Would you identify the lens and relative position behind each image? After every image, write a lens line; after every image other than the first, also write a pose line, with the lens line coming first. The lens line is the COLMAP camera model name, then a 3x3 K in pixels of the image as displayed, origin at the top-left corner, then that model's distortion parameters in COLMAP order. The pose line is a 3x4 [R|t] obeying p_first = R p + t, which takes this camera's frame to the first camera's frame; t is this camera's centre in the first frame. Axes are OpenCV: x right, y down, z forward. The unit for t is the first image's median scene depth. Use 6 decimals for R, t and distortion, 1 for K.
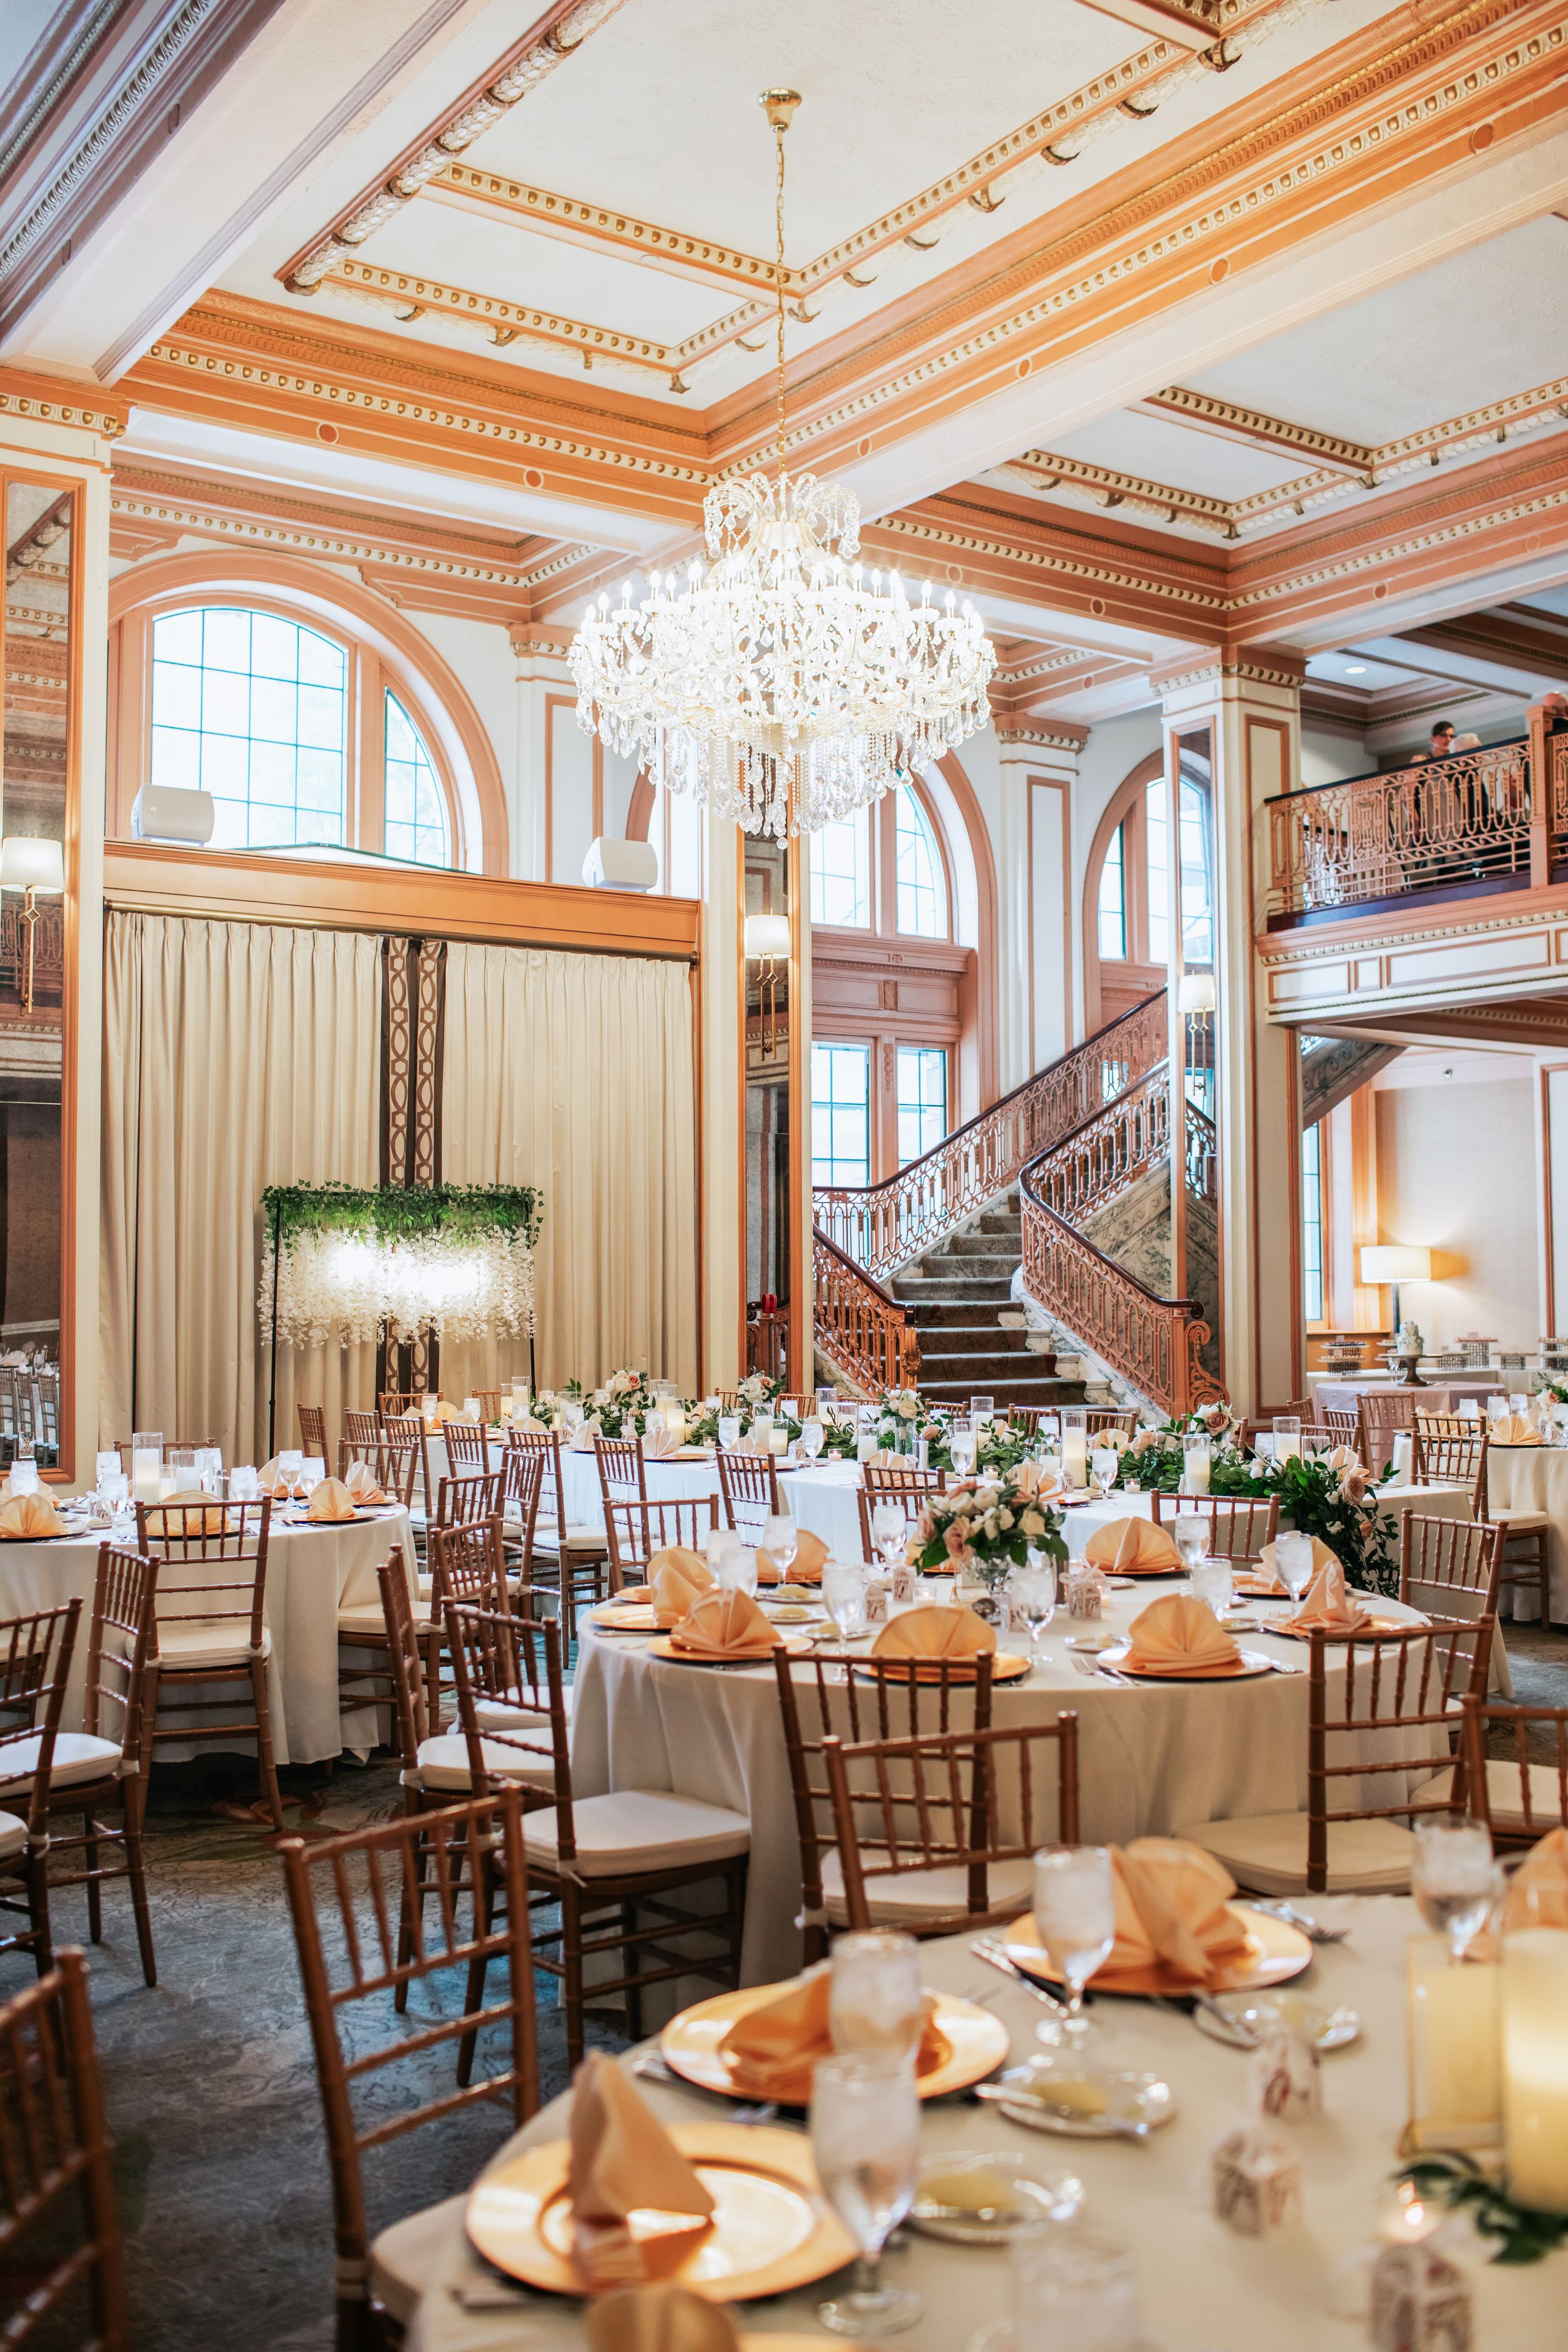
lens RADIAL K [[2294.2, 0, 784.5], [0, 2294.2, 1175.9], [0, 0, 1]] dist [-0.086561, 0.000000]
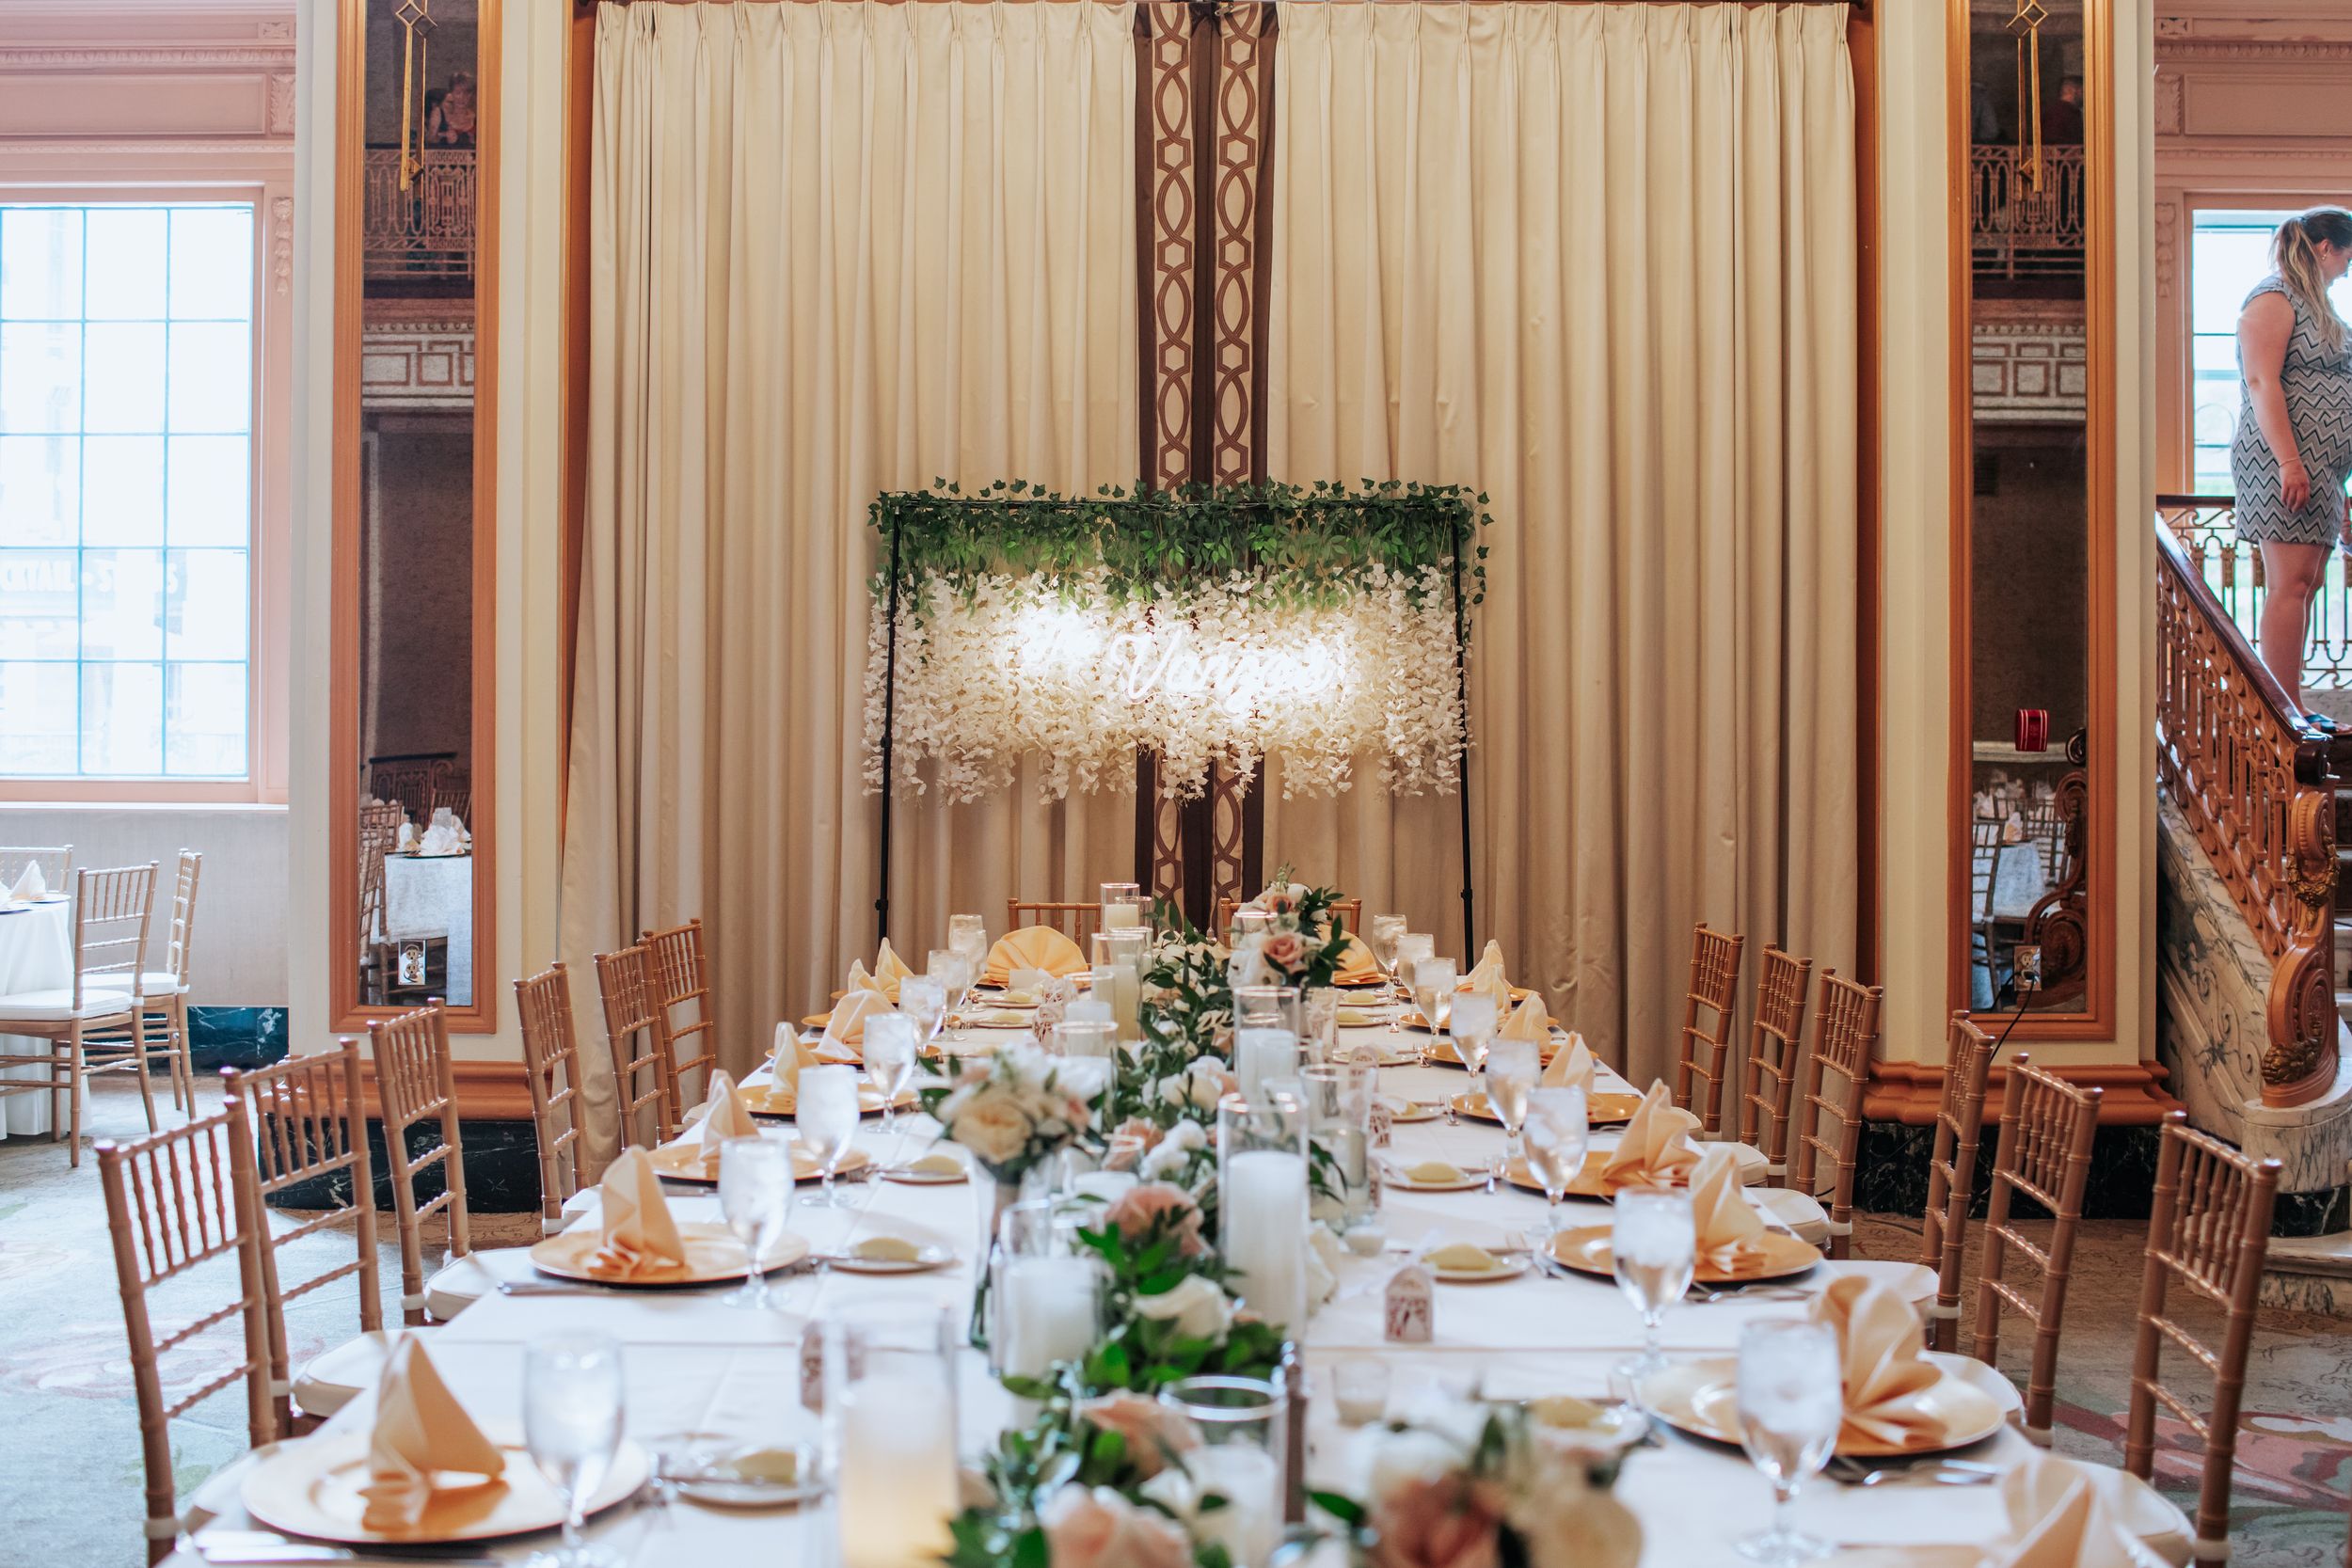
lens RADIAL K [[2294.2, 0, 1176.2], [0, 2294.2, 773.6], [0, 0, 1]] dist [-0.086561, 0.000000]
pose [[0.801007, 0.018230, -0.598377, 0.137489], [0.020106, 0.998153, 0.057323, 0.038193], [0.598317, -0.057947, 0.799162, 0.586906]]
